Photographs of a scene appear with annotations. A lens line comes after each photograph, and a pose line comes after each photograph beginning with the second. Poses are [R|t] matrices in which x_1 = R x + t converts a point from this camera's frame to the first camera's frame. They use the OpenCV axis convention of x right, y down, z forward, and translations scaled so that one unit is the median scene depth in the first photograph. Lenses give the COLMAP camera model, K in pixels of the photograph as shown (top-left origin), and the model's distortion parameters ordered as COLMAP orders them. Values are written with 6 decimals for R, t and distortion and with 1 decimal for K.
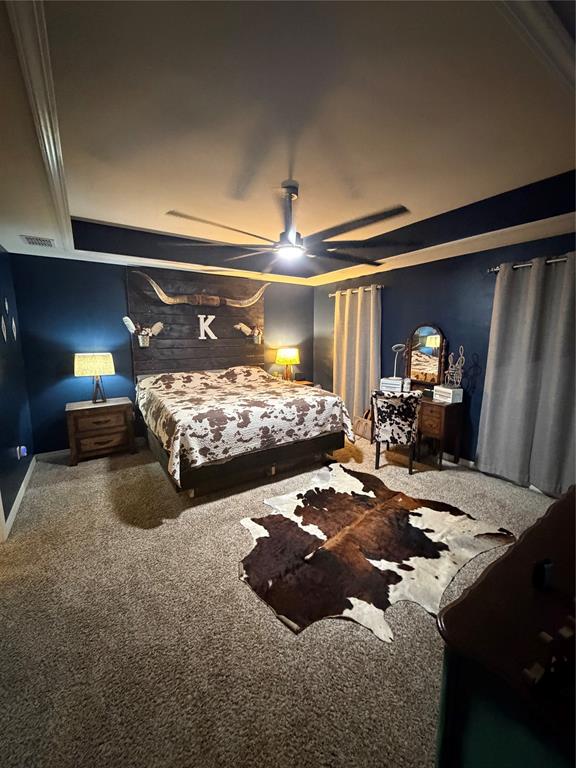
lens RADIAL K [[307.0, 0, 286.6], [0, 307.0, 383.8], [0, 0, 1]] dist [0.000462, 0.000294]
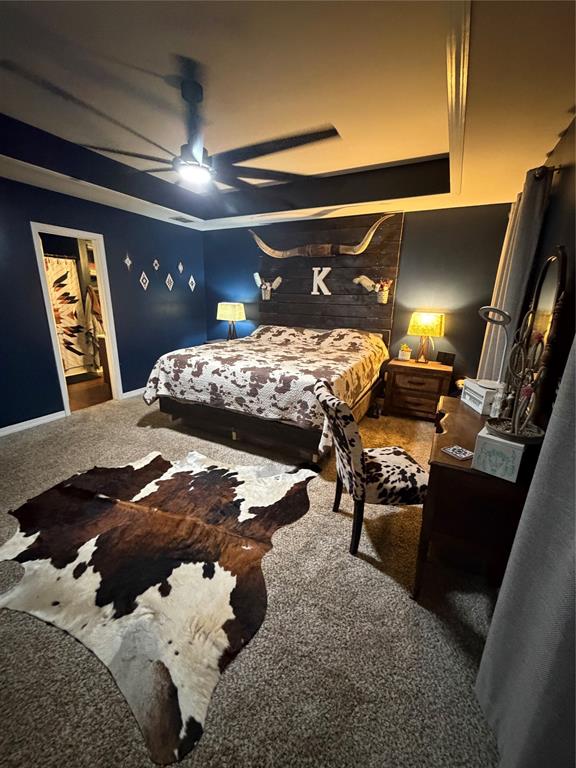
lens RADIAL K [[307.0, 0, 287.9], [0, 307.0, 383.7], [0, 0, 1]] dist [0.000462, 0.000294]
pose [[0.479270, 0.251679, -0.840808, 0.780134], [-0.163940, 0.966813, 0.195949, -0.076149], [0.862220, 0.043930, 0.504625, 0.678362]]
